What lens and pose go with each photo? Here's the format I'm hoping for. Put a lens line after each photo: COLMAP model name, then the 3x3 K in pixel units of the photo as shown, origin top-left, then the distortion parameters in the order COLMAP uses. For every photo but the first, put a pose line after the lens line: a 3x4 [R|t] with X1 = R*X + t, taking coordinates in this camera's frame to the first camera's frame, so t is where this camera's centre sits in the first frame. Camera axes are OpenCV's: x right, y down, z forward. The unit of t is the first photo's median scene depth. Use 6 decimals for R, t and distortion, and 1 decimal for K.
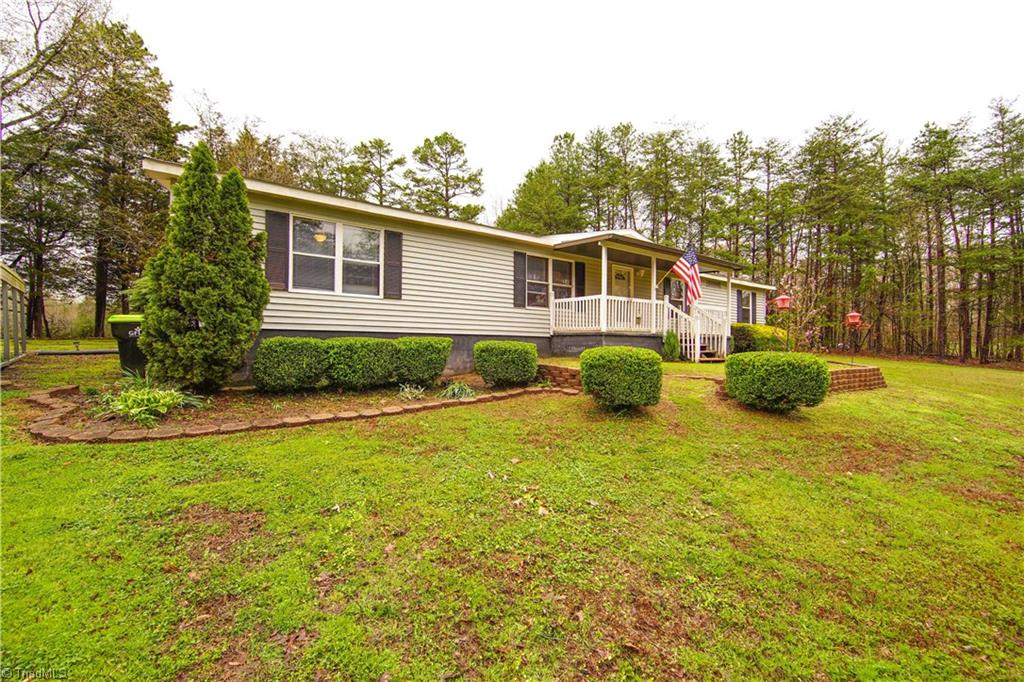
lens RADIAL K [[411.0, 0, 514.0], [0, 411.0, 337.5], [0, 0, 1]] dist [-0.000641, 0.000054]
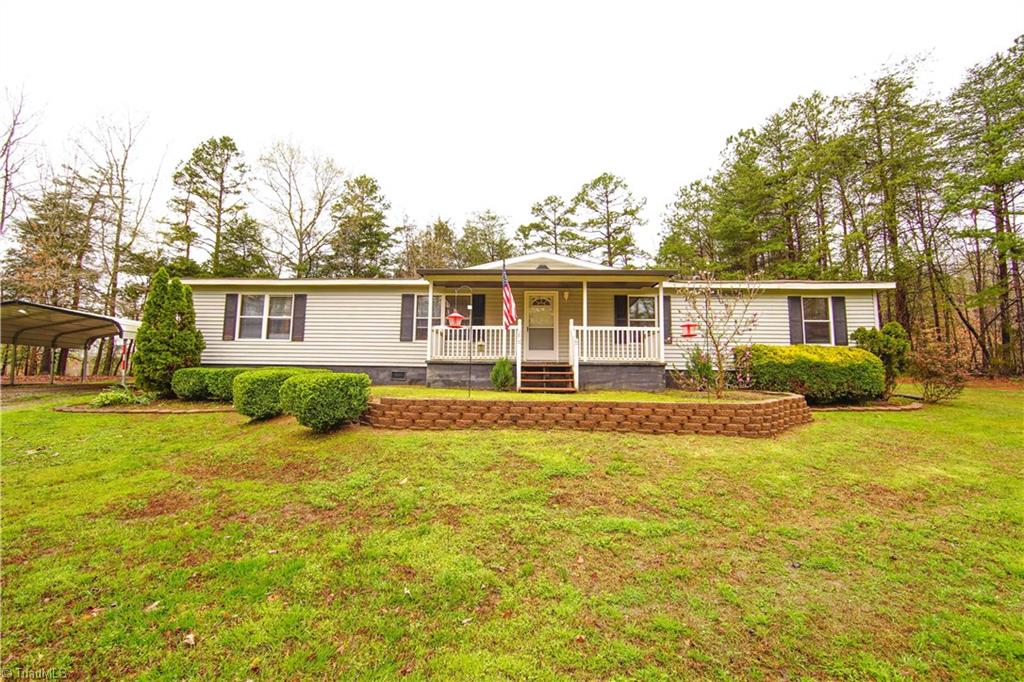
lens RADIAL K [[416.1, 0, 512.0], [0, 416.1, 341.0], [0, 0, 1]] dist [-0.008730, -0.000022]
pose [[0.796445, -0.056142, -0.602099, 0.909290], [0.005460, 0.996308, -0.085678, 0.026002], [0.604686, 0.064950, 0.793811, 0.239749]]
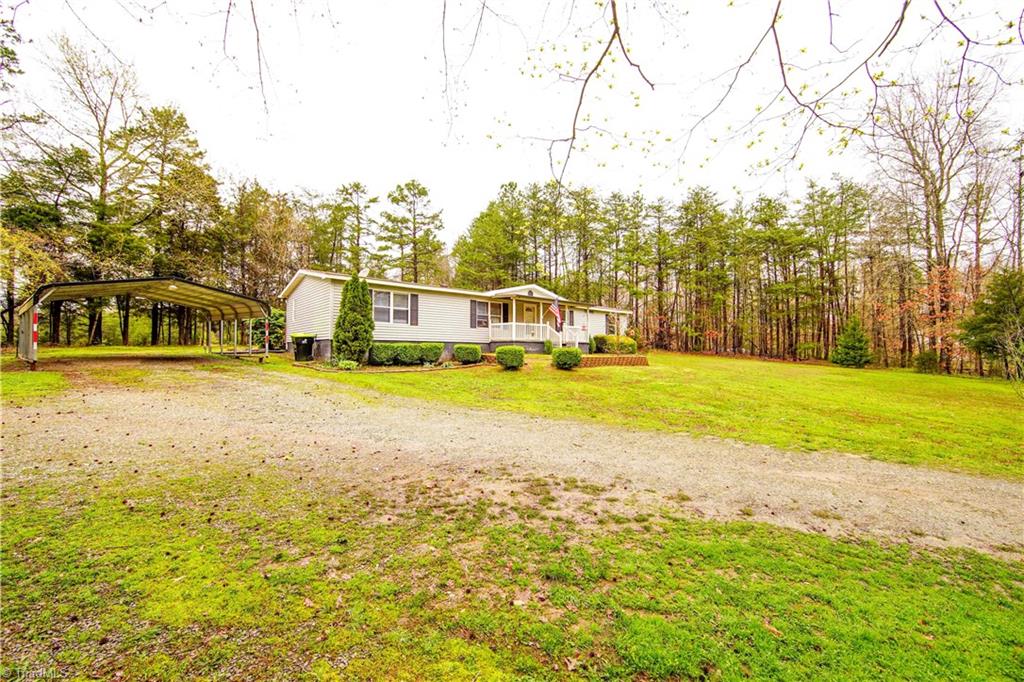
lens RADIAL K [[411.0, 0, 514.0], [0, 411.0, 337.5], [0, 0, 1]] dist [-0.000641, 0.000054]
pose [[0.993873, -0.002933, 0.110491, -0.010227], [0.005036, 0.999811, -0.018763, 0.010139], [-0.110415, 0.019204, 0.993700, -0.932853]]
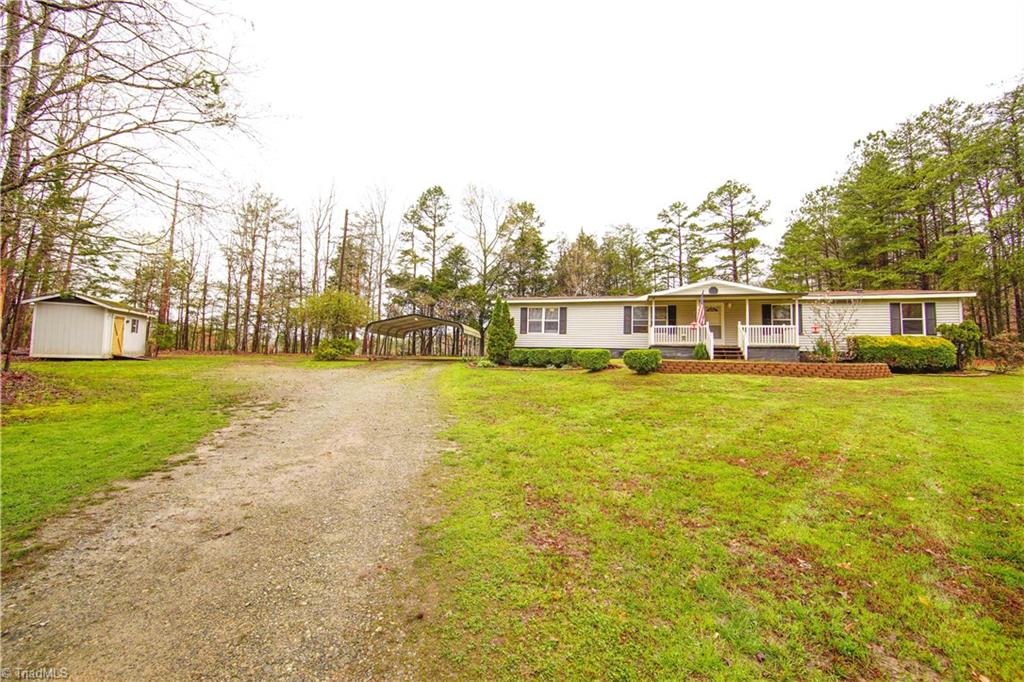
lens RADIAL K [[411.0, 0, 514.0], [0, 411.0, 337.5], [0, 0, 1]] dist [-0.000641, 0.000054]
pose [[0.642511, -0.045220, -0.764941, 1.122303], [-0.006518, 0.997899, -0.064467, 0.071341], [0.766249, 0.046406, 0.640866, -0.656699]]
